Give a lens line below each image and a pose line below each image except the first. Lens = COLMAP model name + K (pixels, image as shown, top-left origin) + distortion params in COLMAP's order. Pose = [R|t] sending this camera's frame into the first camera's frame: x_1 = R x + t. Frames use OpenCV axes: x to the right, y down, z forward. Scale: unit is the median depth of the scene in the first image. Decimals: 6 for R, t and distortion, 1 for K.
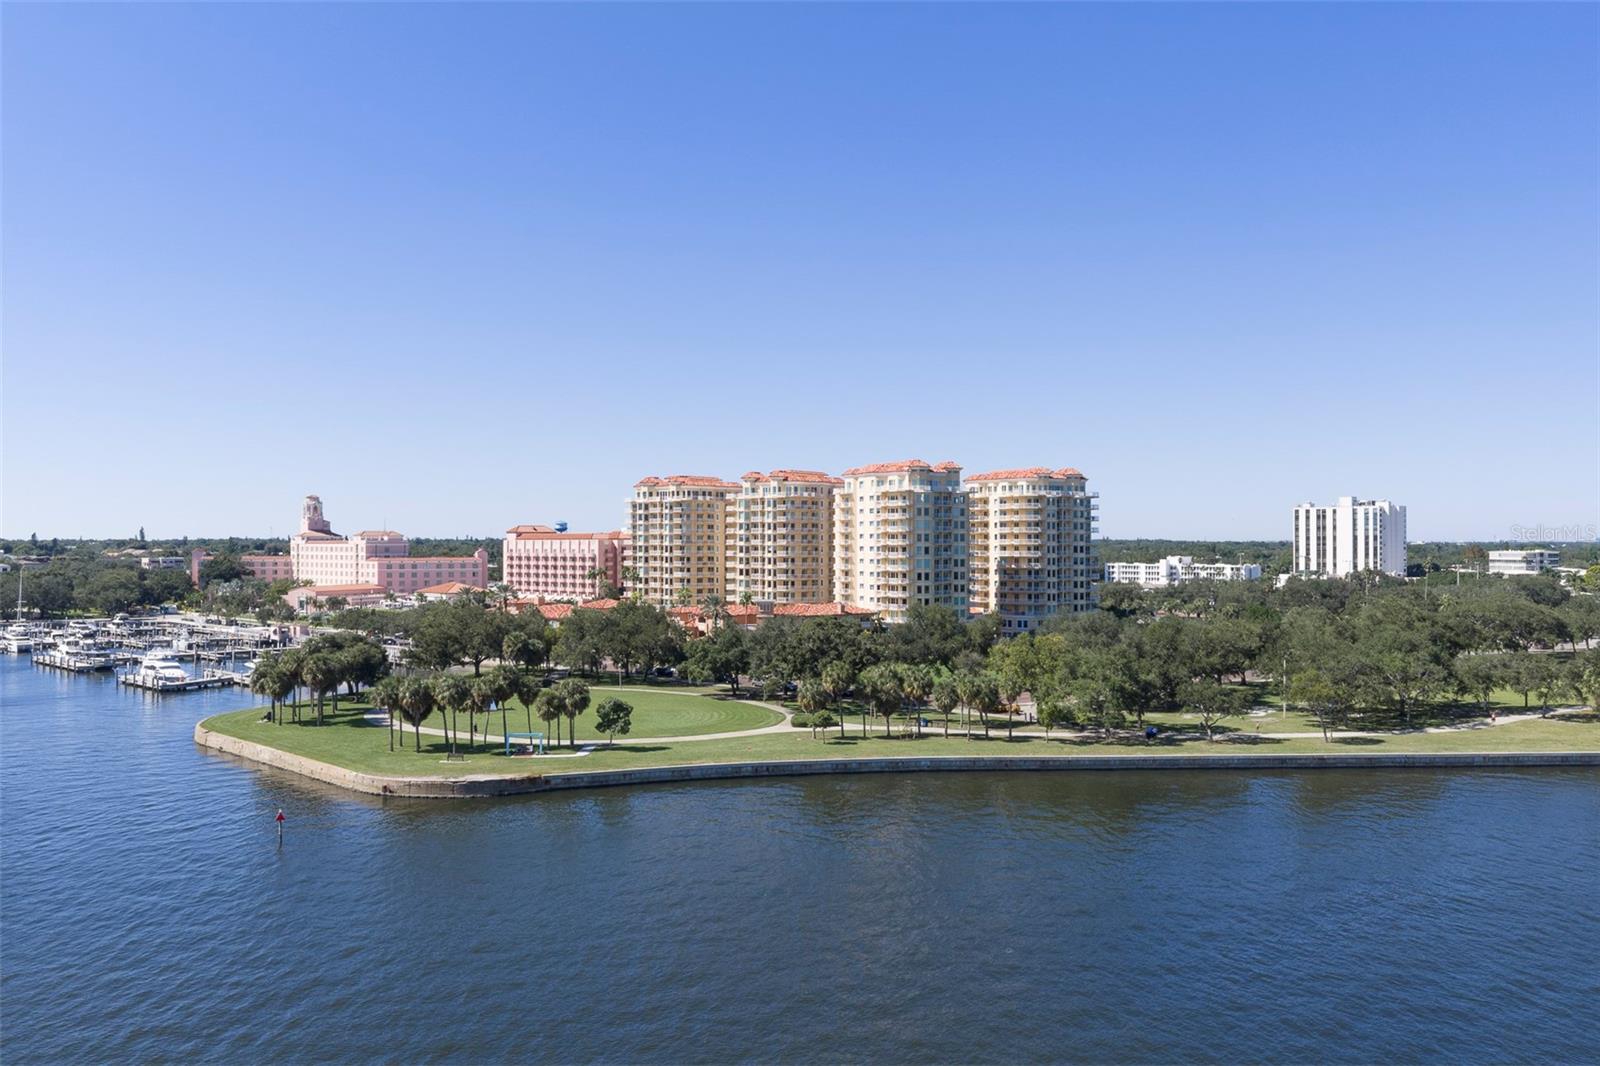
lens RADIAL K [[1337.4, 0, 798.1], [0, 1337.4, 533.2], [0, 0, 1]] dist [0.004848, -0.008470]
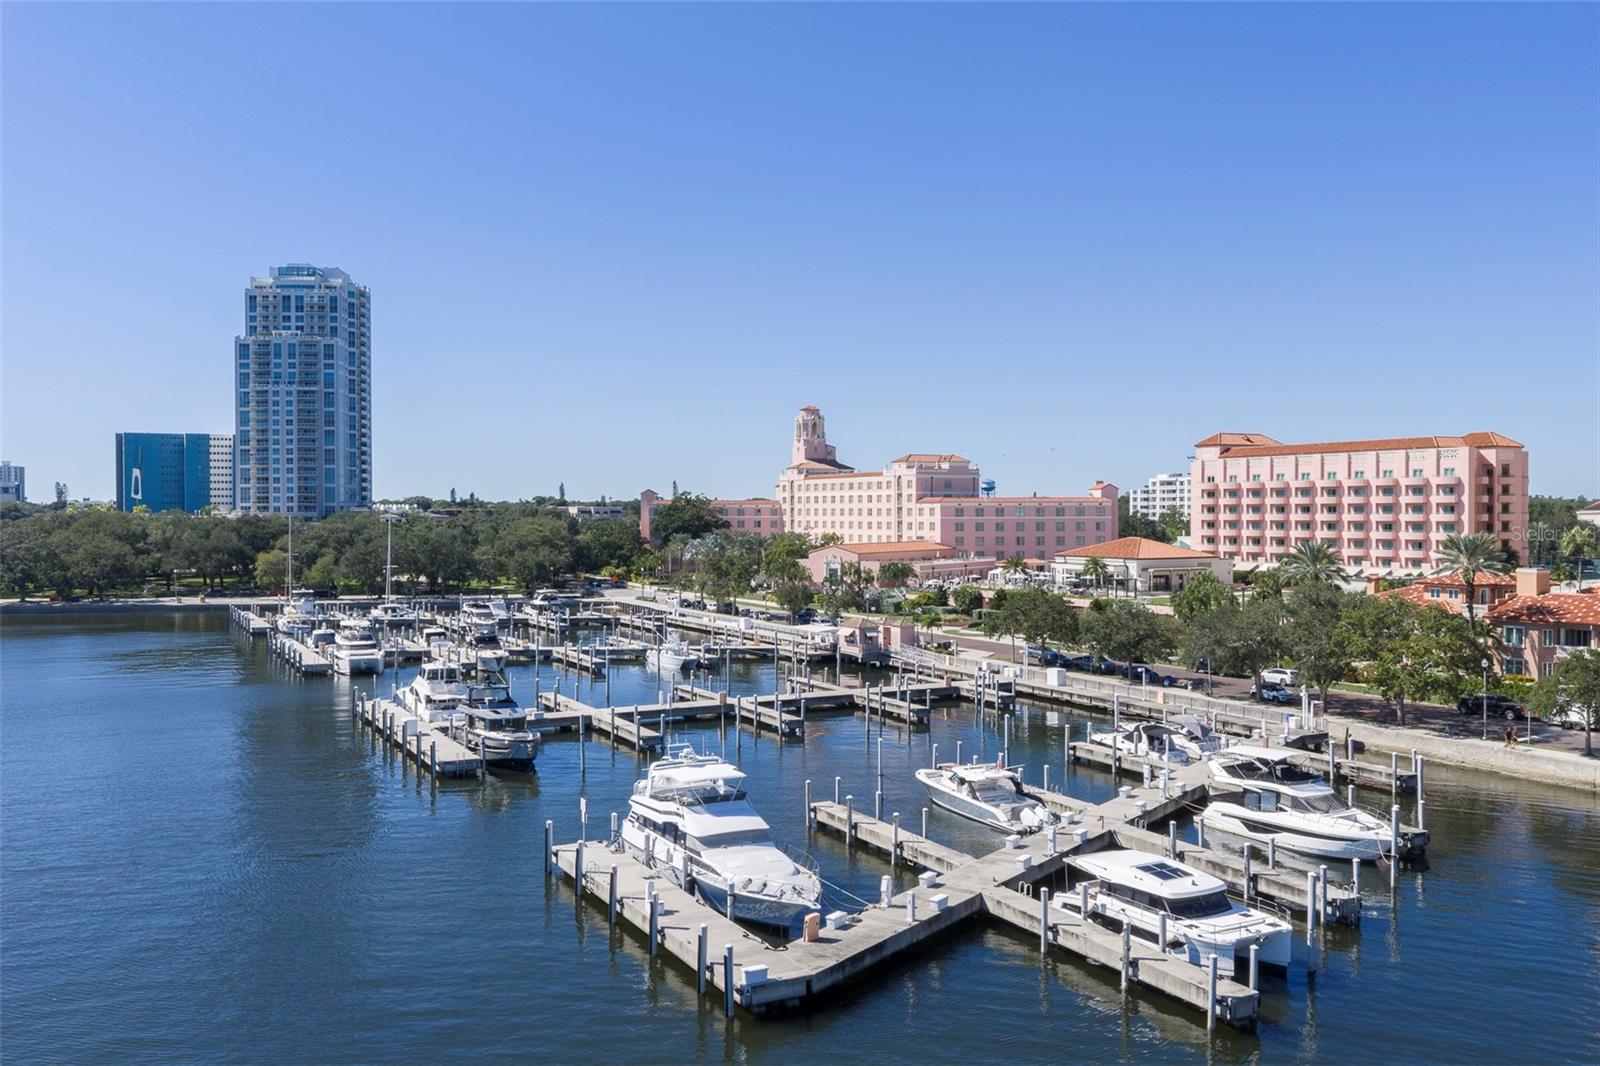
lens RADIAL K [[1337.4, 0, 800.4], [0, 1337.4, 530.5], [0, 0, 1]] dist [0.004848, -0.008470]
pose [[0.962035, 0.003035, -0.272910, -0.214265], [0.003047, 0.999756, 0.021859, 0.020083], [0.272910, -0.021860, 0.961791, 0.419889]]
